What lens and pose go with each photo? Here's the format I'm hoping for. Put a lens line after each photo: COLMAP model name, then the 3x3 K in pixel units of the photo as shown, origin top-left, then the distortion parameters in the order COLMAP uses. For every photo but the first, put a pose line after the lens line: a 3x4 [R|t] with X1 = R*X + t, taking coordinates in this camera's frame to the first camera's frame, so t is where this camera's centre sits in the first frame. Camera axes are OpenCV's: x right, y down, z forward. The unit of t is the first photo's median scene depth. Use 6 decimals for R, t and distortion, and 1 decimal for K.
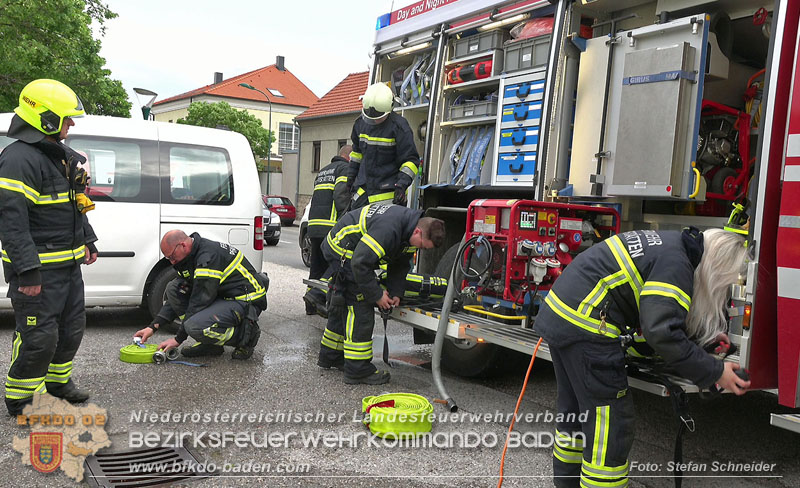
lens RADIAL K [[773.9, 0, 428.6], [0, 773.9, 244.3], [0, 0, 1]] dist [0.002671, 0.013160]
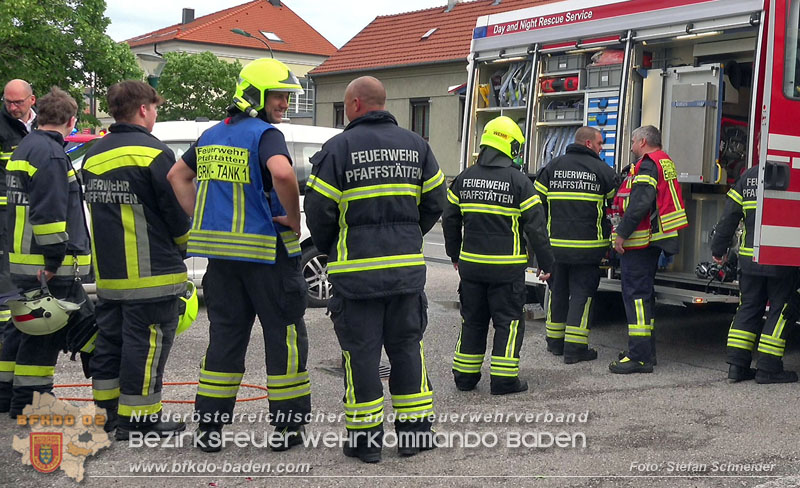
lens RADIAL K [[1236.3, 0, 400.0], [0, 1236.3, 244.0], [0, 0, 1]] dist [-0.101273, 0.037769]
pose [[0.998599, -0.031538, -0.042486, -0.150579], [0.031925, 0.999455, 0.008447, 0.016271], [0.042197, -0.009792, 0.999061, -1.183945]]
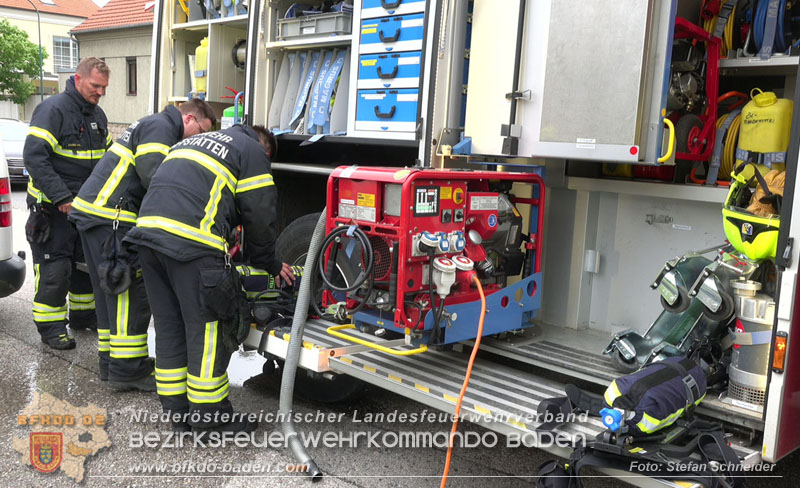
lens RADIAL K [[773.9, 0, 428.6], [0, 773.9, 244.3], [0, 0, 1]] dist [0.002671, 0.013160]
pose [[0.970251, -0.050063, 0.236870, -0.021565], [0.025328, 0.994007, 0.106337, -0.054242], [-0.240774, -0.097174, 0.965704, 0.311287]]
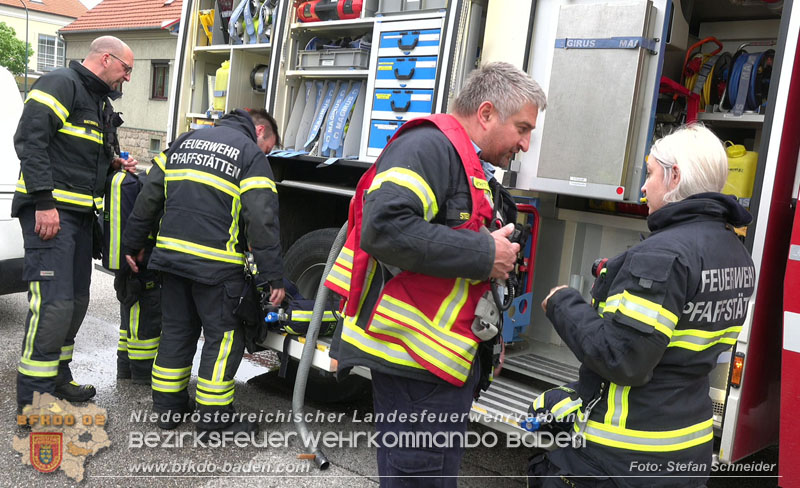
lens RADIAL K [[789.5, 0, 402.5], [0, 789.5, 238.8], [0, 0, 1]] dist [0.004474, 0.013043]
pose [[0.970454, 0.005438, 0.241224, -0.074494], [-0.025238, 0.996549, 0.079071, -0.065584], [-0.239962, -0.082822, 0.967243, 0.228616]]
